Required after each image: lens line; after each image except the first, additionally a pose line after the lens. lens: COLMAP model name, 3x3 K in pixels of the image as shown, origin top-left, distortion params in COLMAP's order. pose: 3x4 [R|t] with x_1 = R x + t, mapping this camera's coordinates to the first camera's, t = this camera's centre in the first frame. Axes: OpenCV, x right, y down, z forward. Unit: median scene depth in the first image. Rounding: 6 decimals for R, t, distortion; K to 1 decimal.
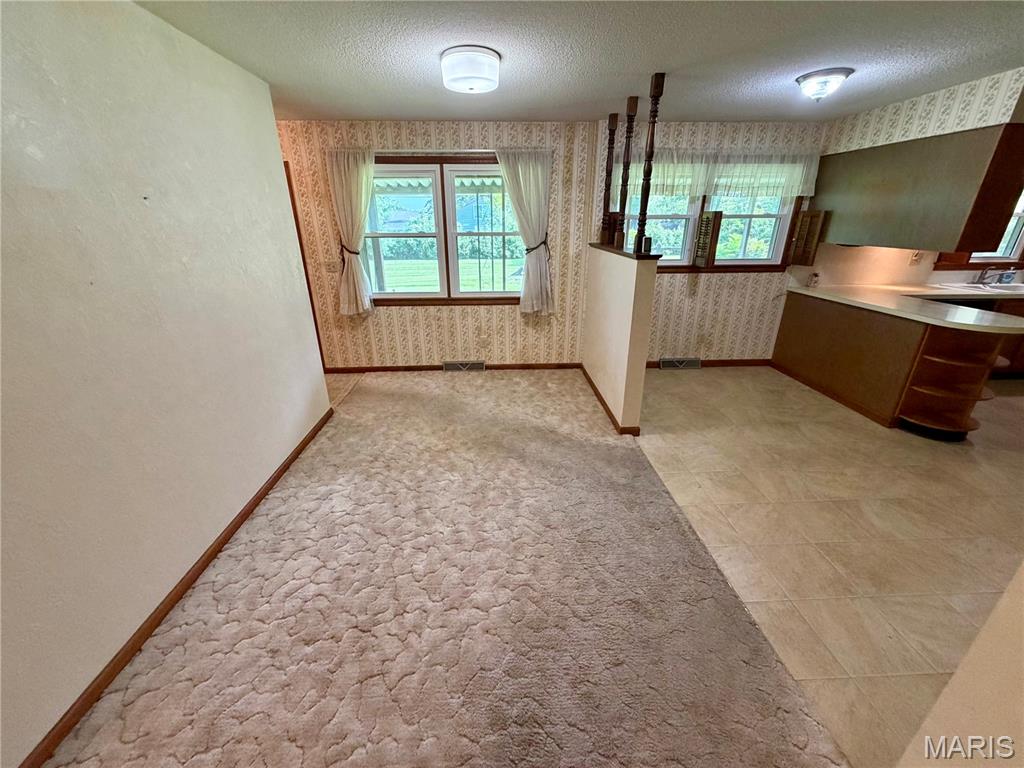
lens RADIAL K [[406.7, 0, 509.5], [0, 406.7, 385.9], [0, 0, 1]] dist [-0.000508, -0.000193]
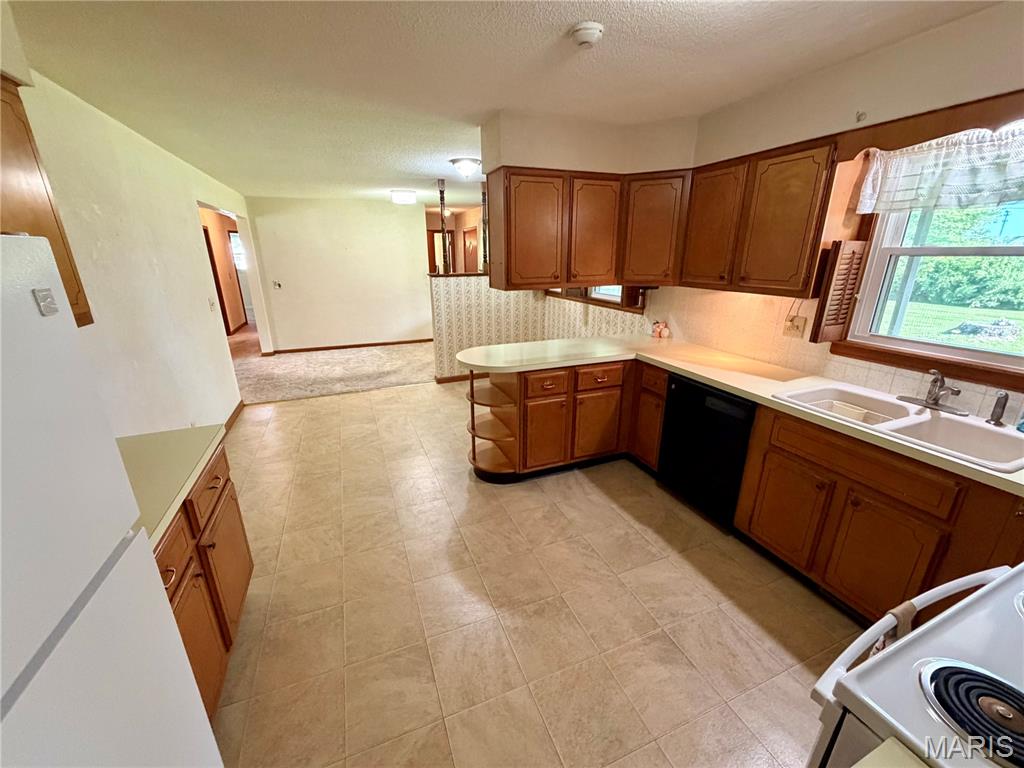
lens RADIAL K [[406.7, 0, 509.5], [0, 406.7, 385.9], [0, 0, 1]] dist [-0.000508, -0.000193]
pose [[0.335357, 0.297444, -0.893903, 1.534172], [-0.353835, 0.919150, 0.173100, -0.207904], [0.873119, 0.258244, 0.413490, 0.471242]]
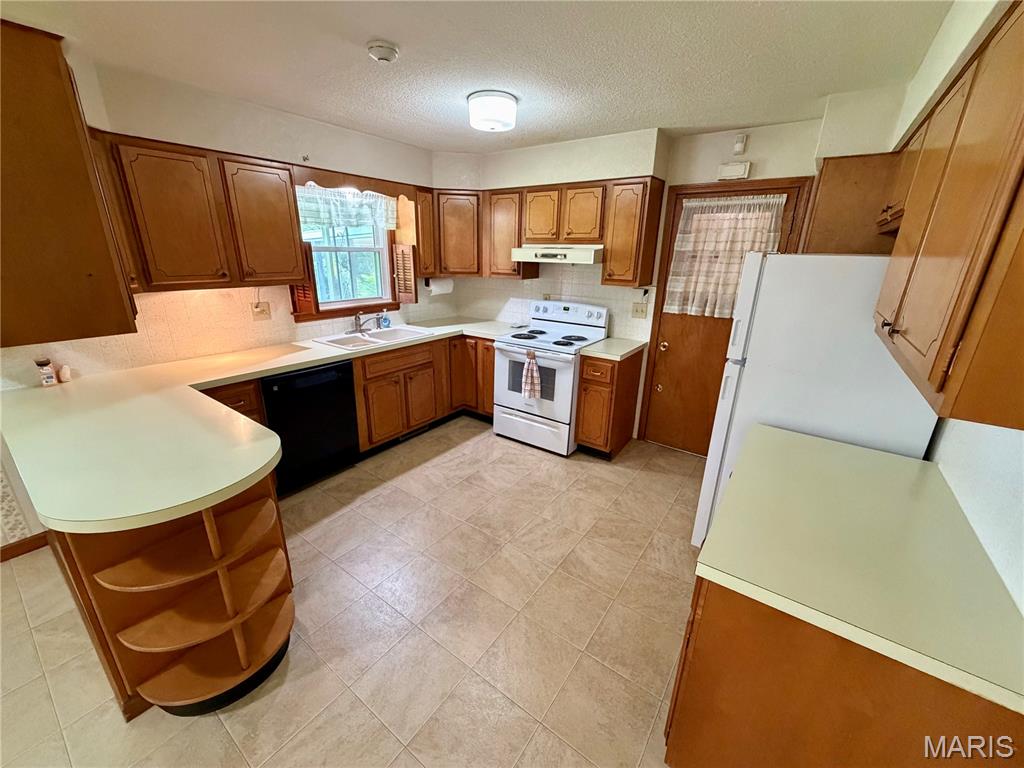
lens RADIAL K [[406.7, 0, 509.5], [0, 406.7, 385.9], [0, 0, 1]] dist [-0.000508, -0.000193]
pose [[0.620250, -0.232872, 0.749040, 0.789356], [0.275828, 0.958681, 0.069646, -0.134866], [-0.734308, 0.163408, 0.658855, 0.289494]]
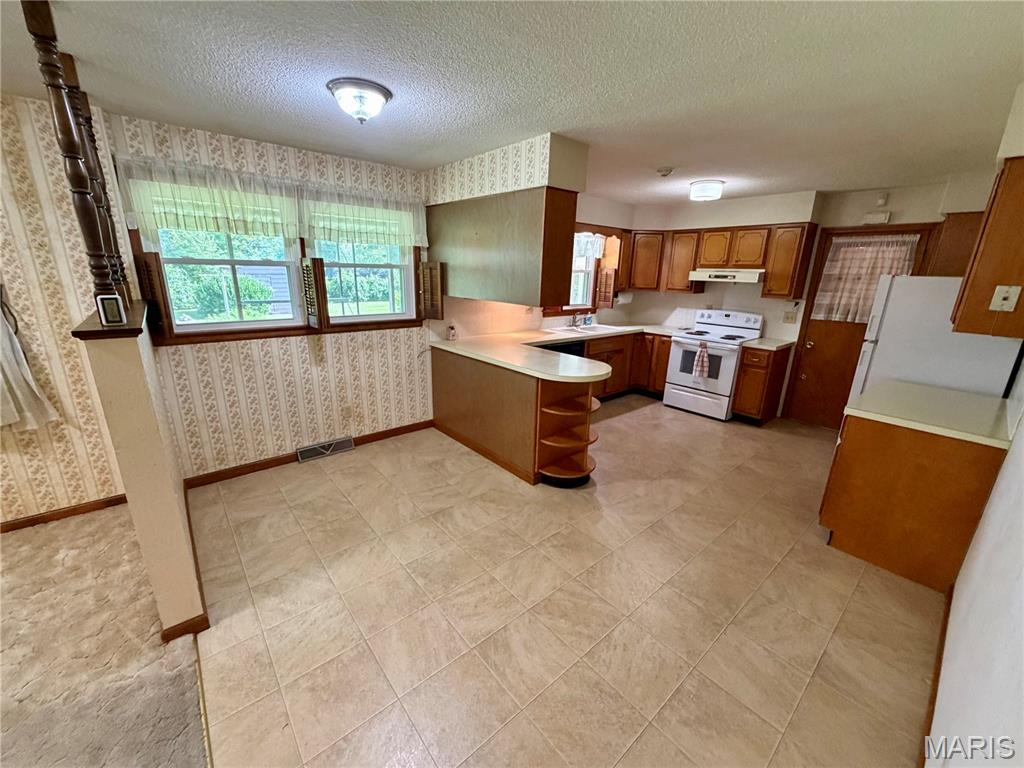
lens RADIAL K [[406.7, 0, 509.5], [0, 406.7, 385.9], [0, 0, 1]] dist [-0.000508, -0.000193]
pose [[0.788139, -0.144606, 0.598269, 0.292865], [0.205389, 0.978084, -0.034162, -0.086224], [-0.580218, 0.149803, 0.800566, 0.195240]]
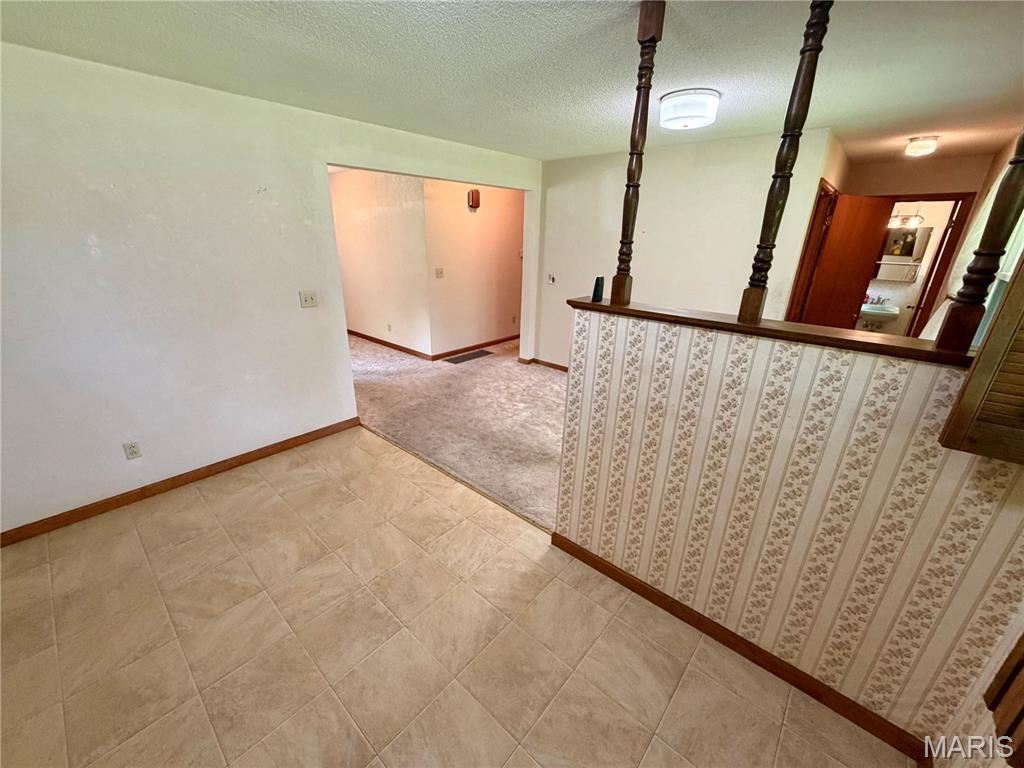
lens RADIAL K [[406.7, 0, 509.5], [0, 406.7, 385.9], [0, 0, 1]] dist [-0.000508, -0.000193]
pose [[-0.693524, 0.246630, -0.676903, 0.644261], [-0.286072, 0.768053, 0.572937, -0.393825], [0.661201, 0.590988, -0.462110, 0.913253]]
